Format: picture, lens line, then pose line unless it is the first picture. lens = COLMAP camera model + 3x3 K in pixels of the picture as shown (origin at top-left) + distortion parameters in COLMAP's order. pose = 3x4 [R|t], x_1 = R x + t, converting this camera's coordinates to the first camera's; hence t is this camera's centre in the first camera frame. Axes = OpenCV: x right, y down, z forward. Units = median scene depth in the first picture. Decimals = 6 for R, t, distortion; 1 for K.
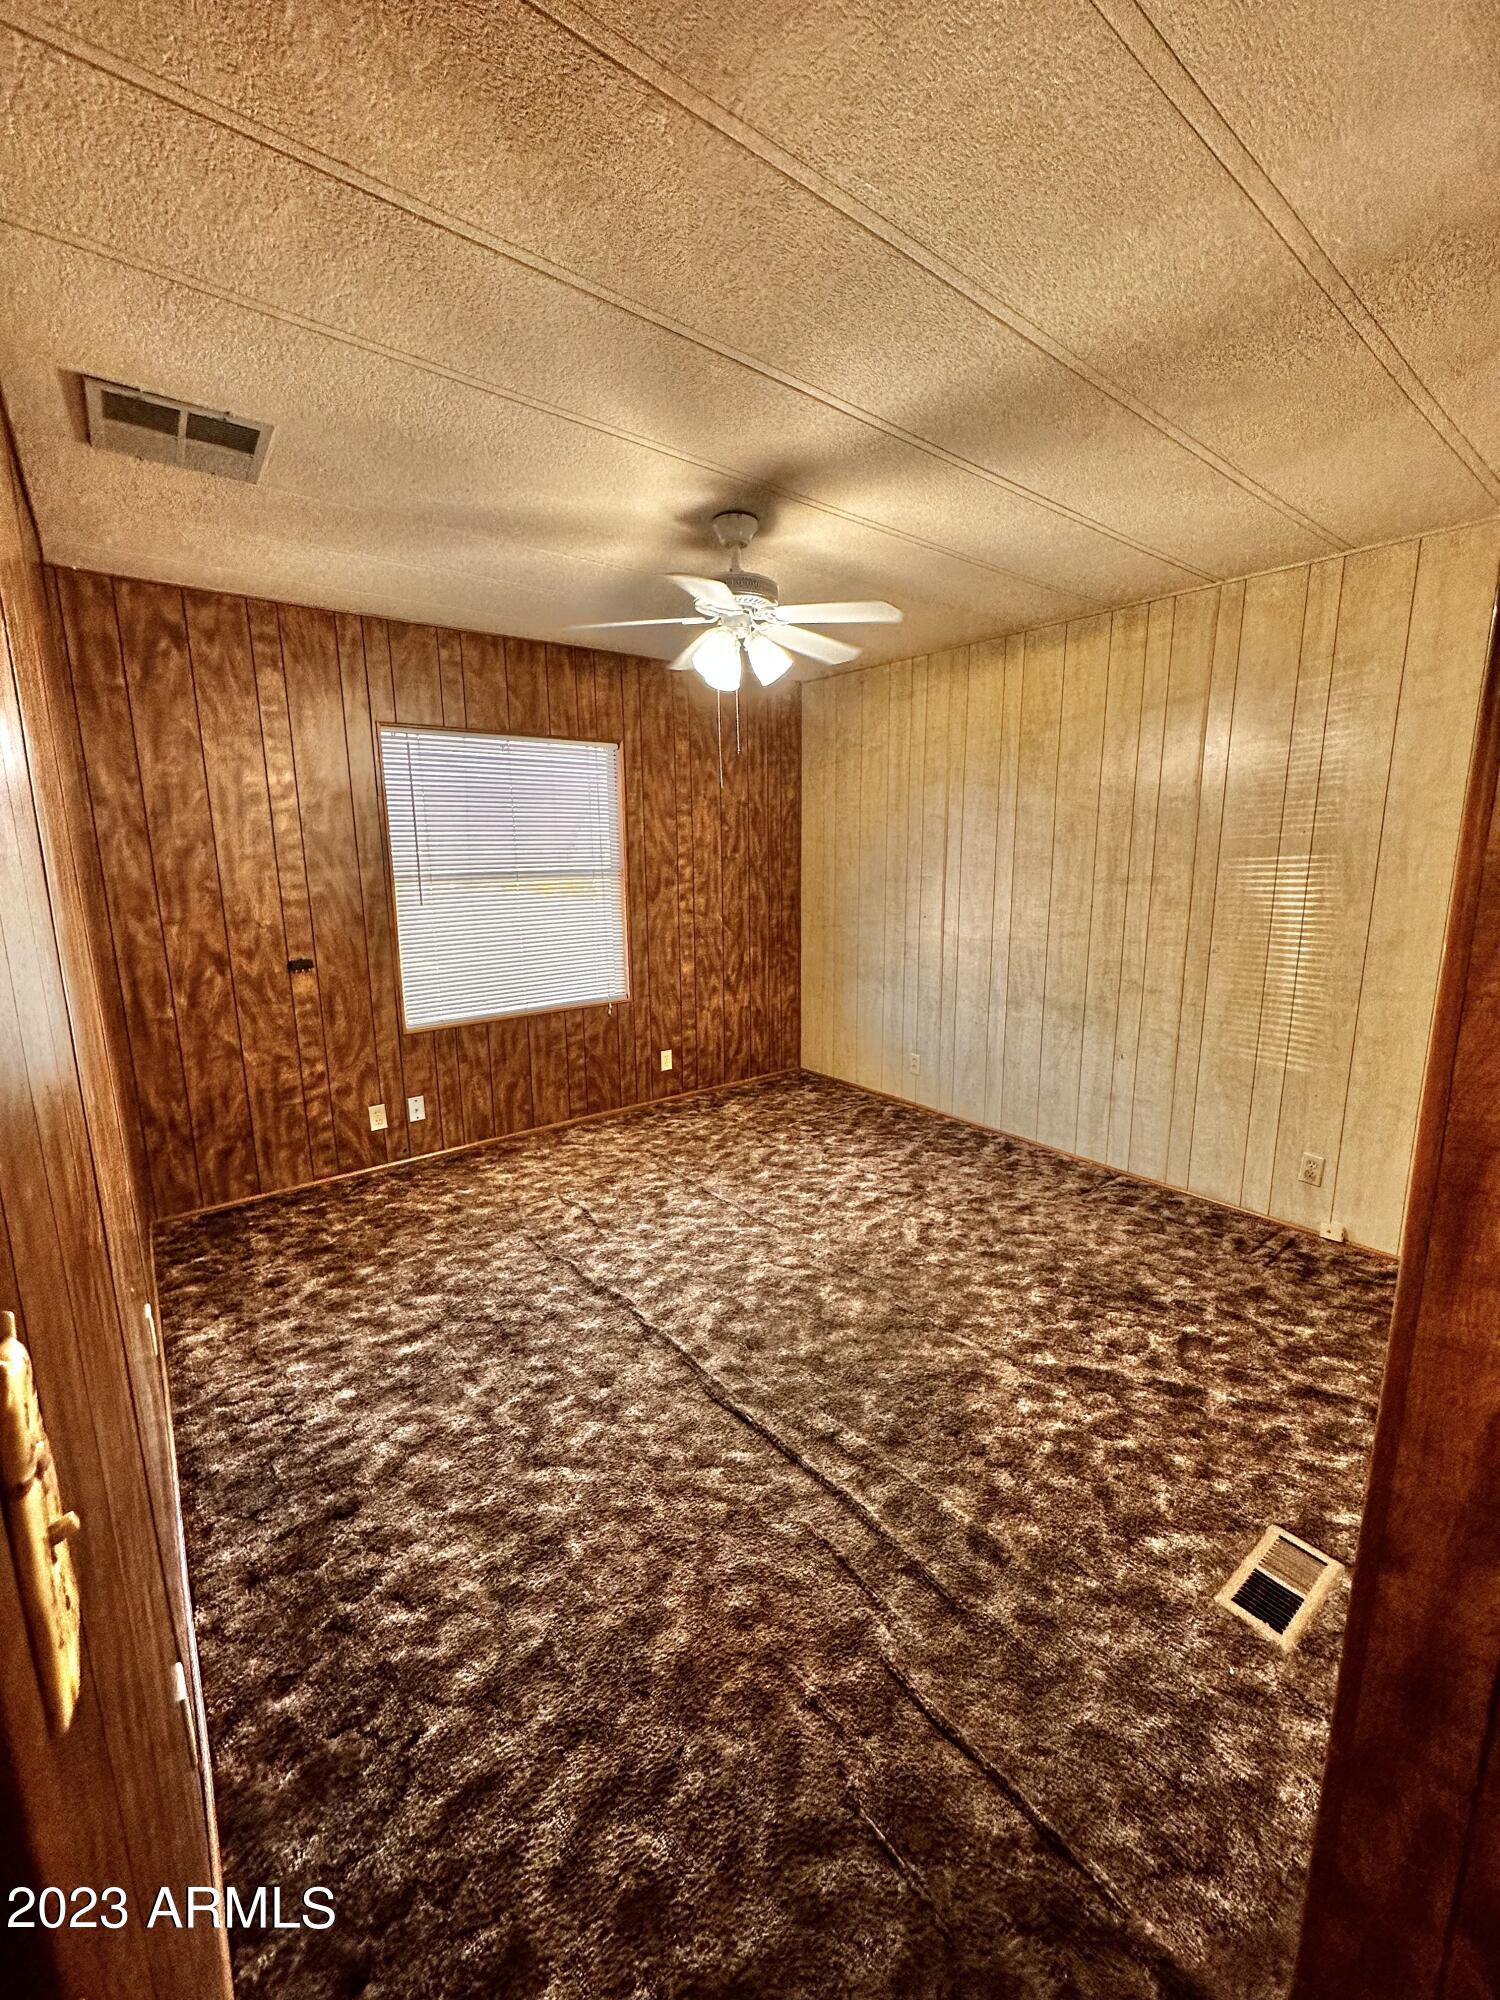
lens RADIAL K [[803.3, 0, 751.3], [0, 803.3, 997.8], [0, 0, 1]] dist [-0.005496, 0.000606]
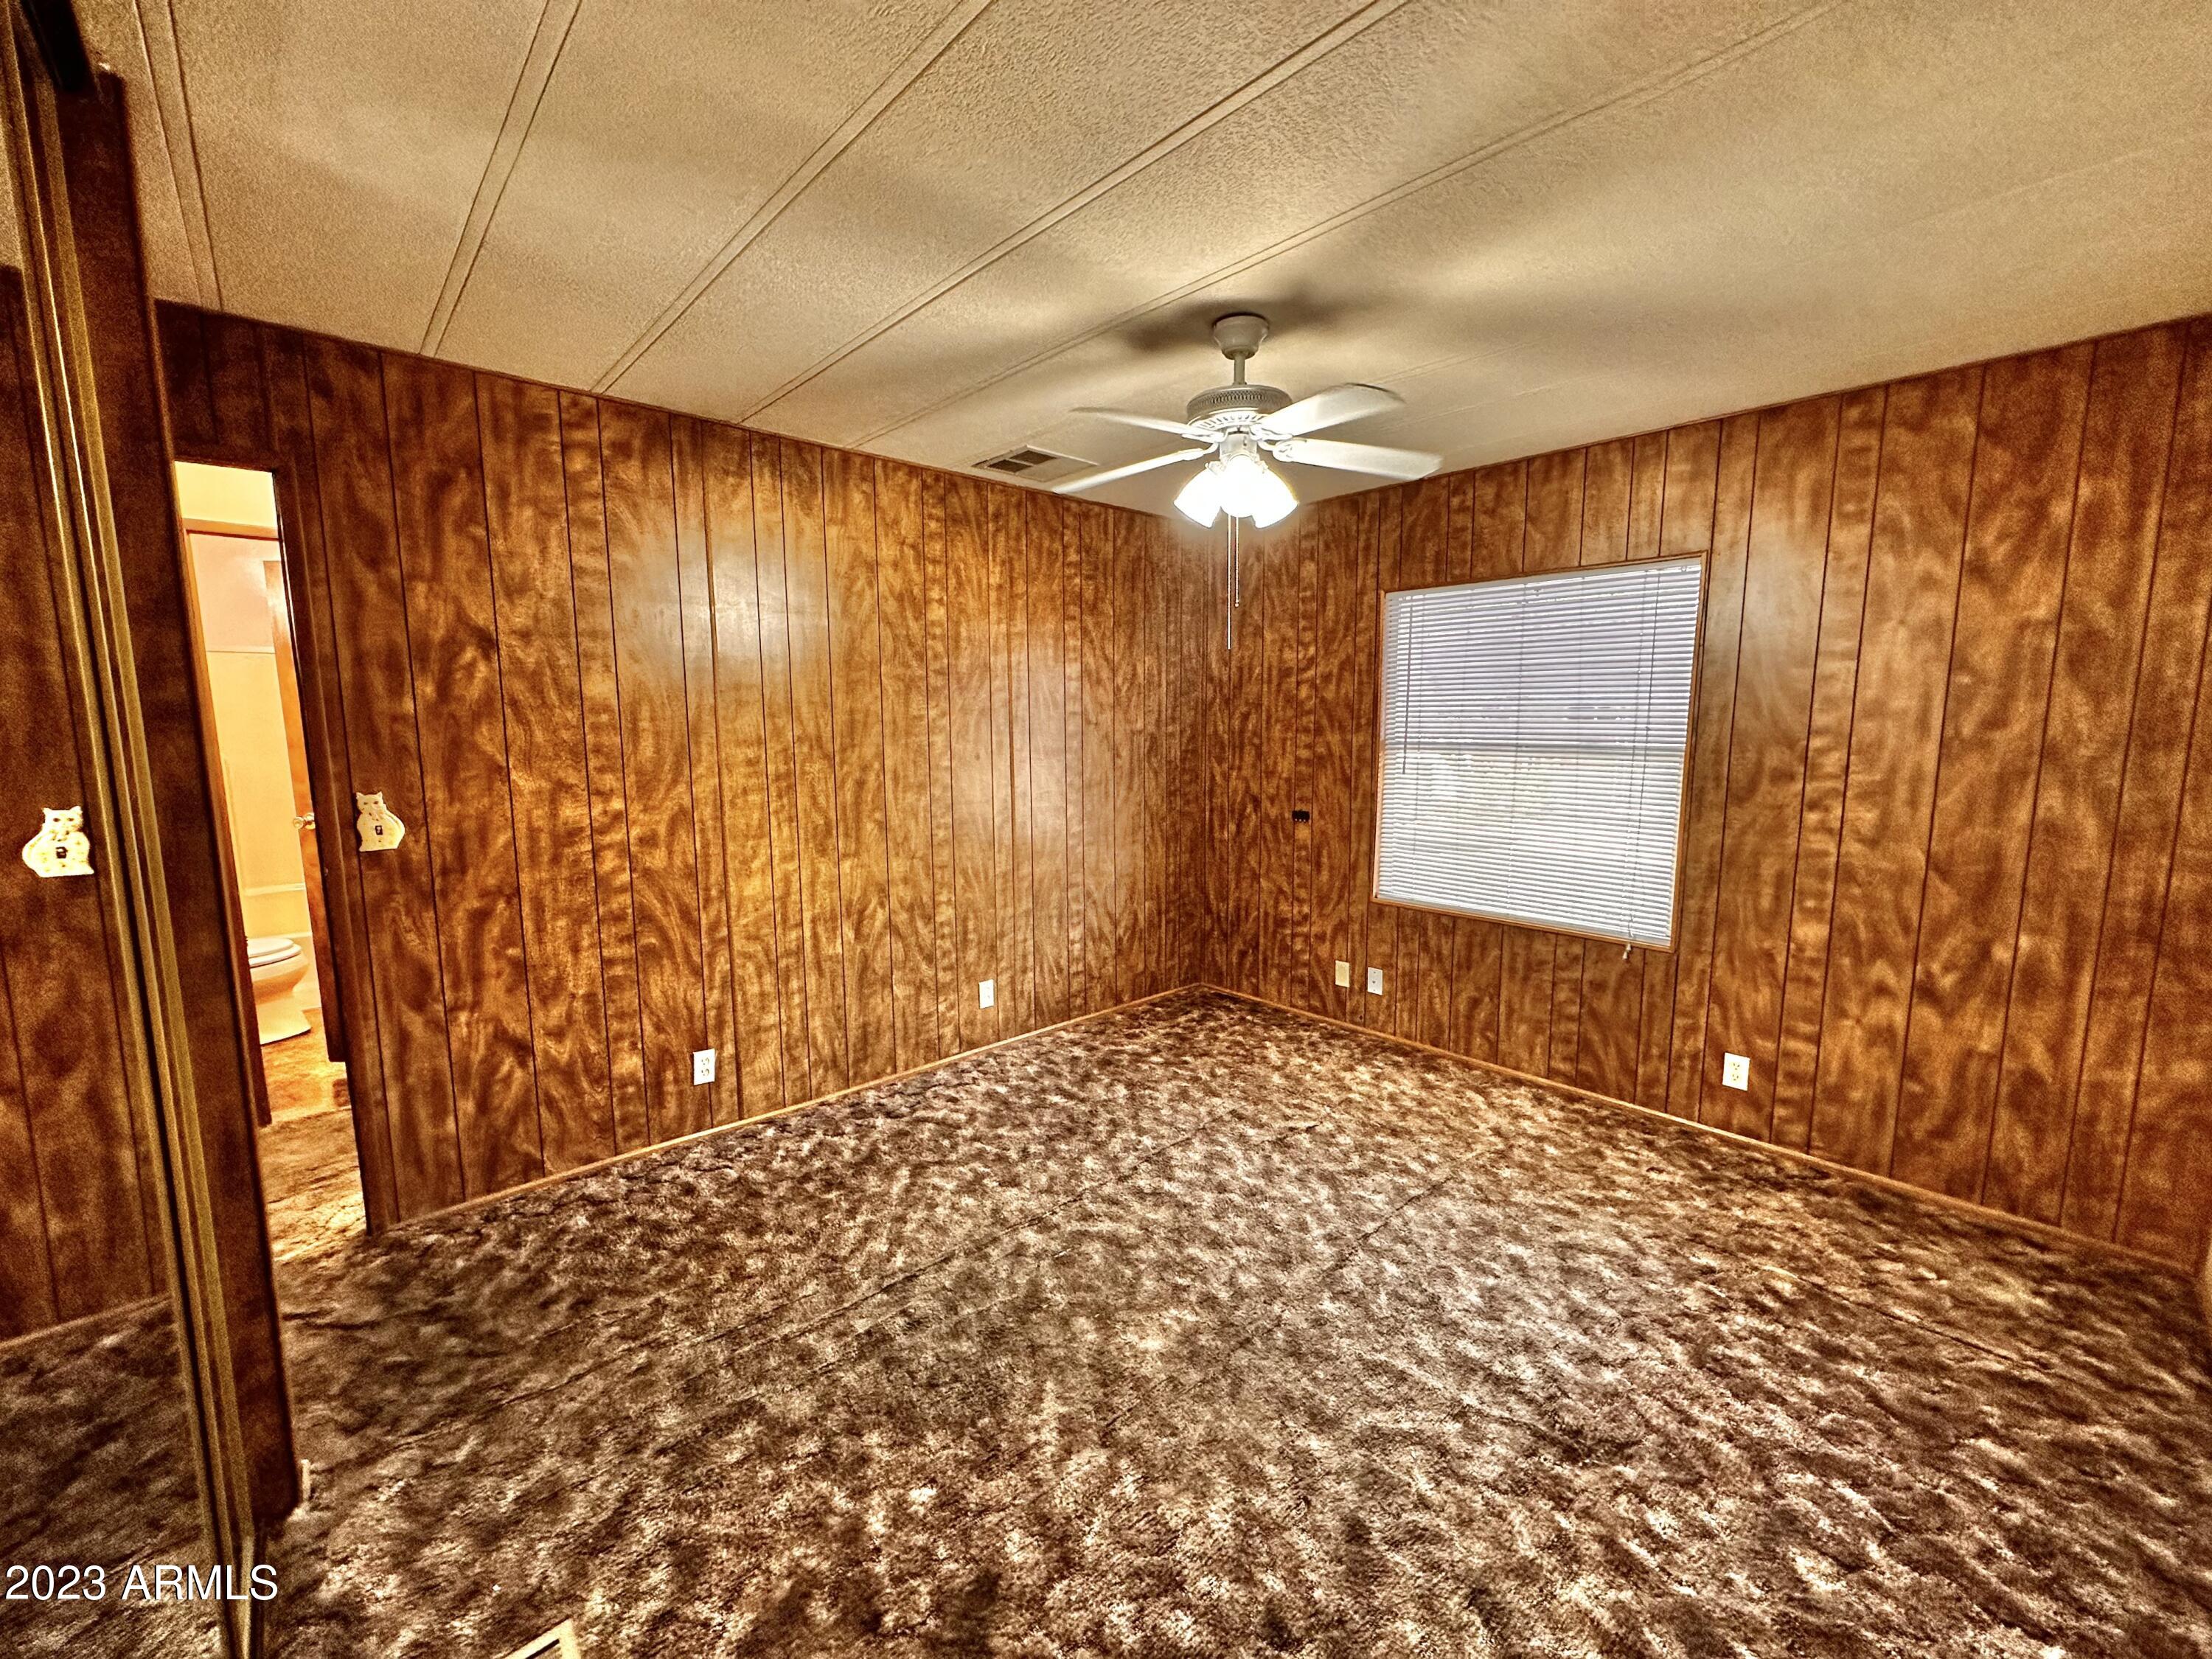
lens RADIAL K [[888.5, 0, 1107.1], [0, 888.5, 824.1], [0, 0, 1]] dist [-0.005496, 0.000606]
pose [[0.068330, 0.134023, -0.988620, 0.661116], [-0.182018, 0.975979, 0.119729, -0.128687], [0.980918, 0.171765, 0.091083, 0.615404]]
